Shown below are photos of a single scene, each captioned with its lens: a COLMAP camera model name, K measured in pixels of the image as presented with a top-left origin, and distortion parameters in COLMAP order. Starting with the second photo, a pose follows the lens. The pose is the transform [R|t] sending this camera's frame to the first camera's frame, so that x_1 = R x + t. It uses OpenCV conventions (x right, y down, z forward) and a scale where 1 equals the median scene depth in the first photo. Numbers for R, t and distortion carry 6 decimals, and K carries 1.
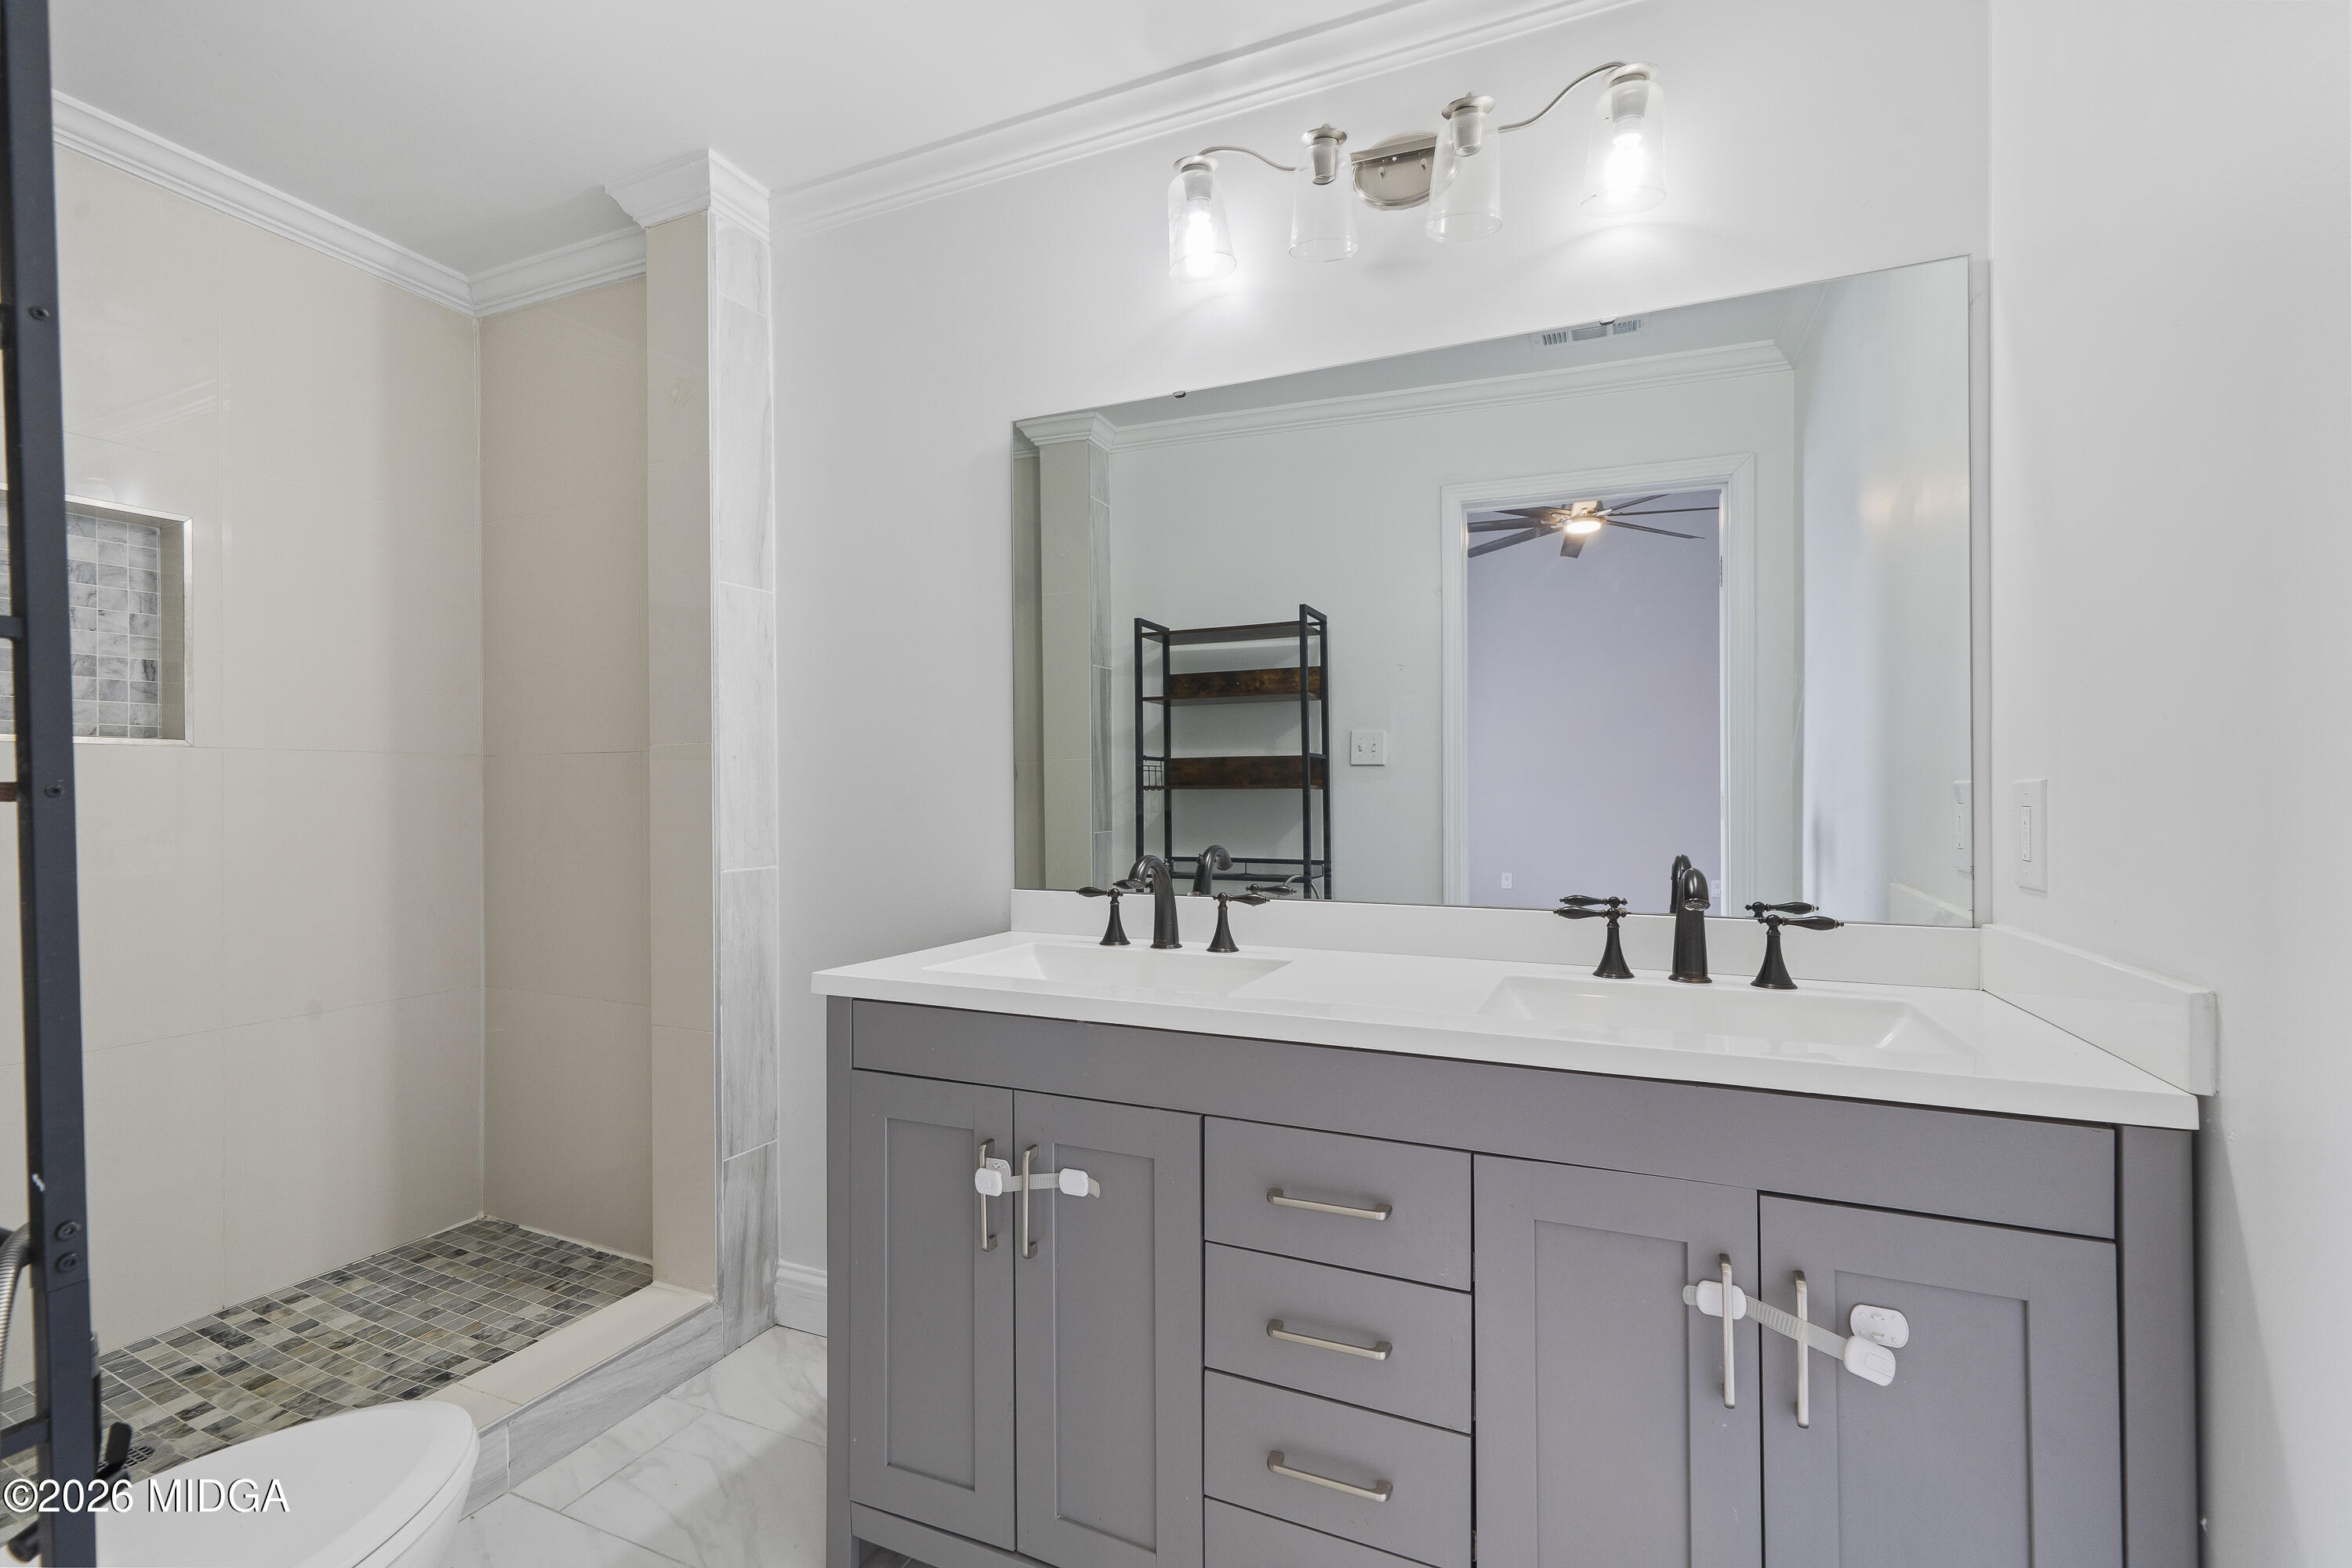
lens RADIAL K [[1054.1, 0, 1175.9], [0, 1054.1, 776.2], [0, 0, 1]] dist [0.002843, 0.000196]
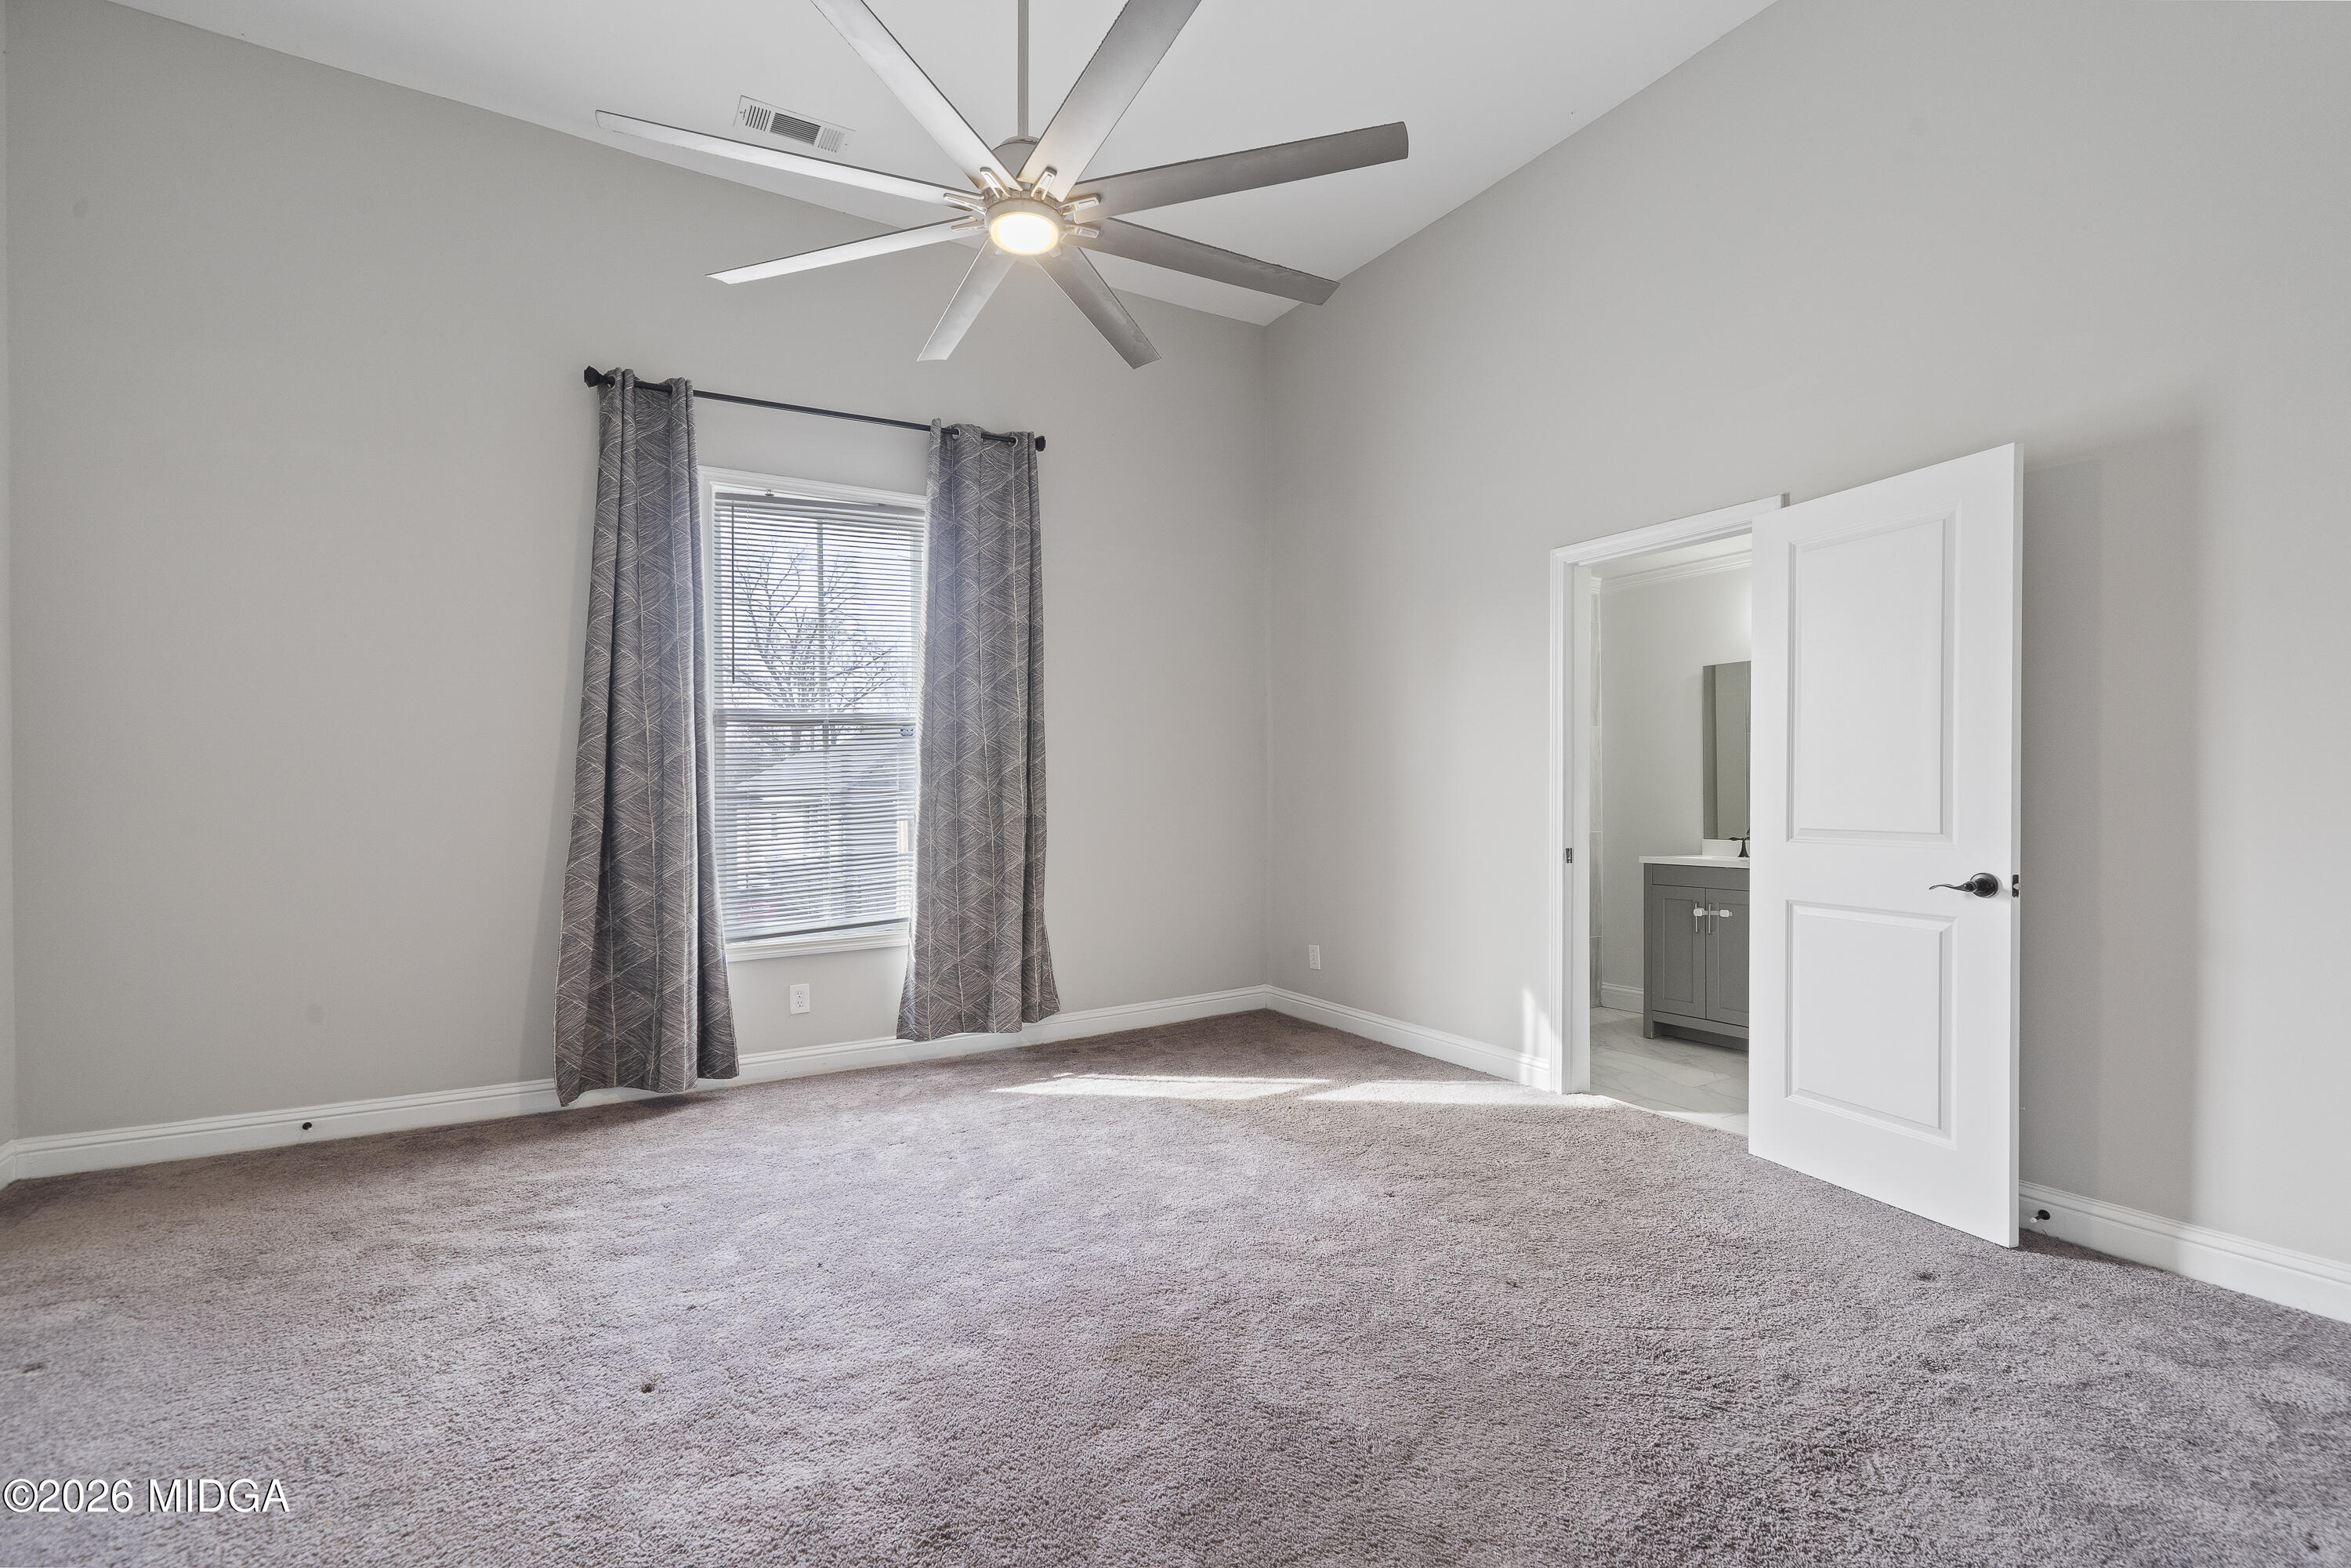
lens RADIAL K [[1053.6, 0, 1183.2], [0, 1053.6, 785.8], [0, 0, 1]] dist [0.002843, 0.000196]
pose [[0.827042, 0.009661, -0.562057, 0.294753], [-0.005224, 0.999941, 0.009501, -0.052917], [0.562116, -0.004921, 0.827044, -2.248574]]
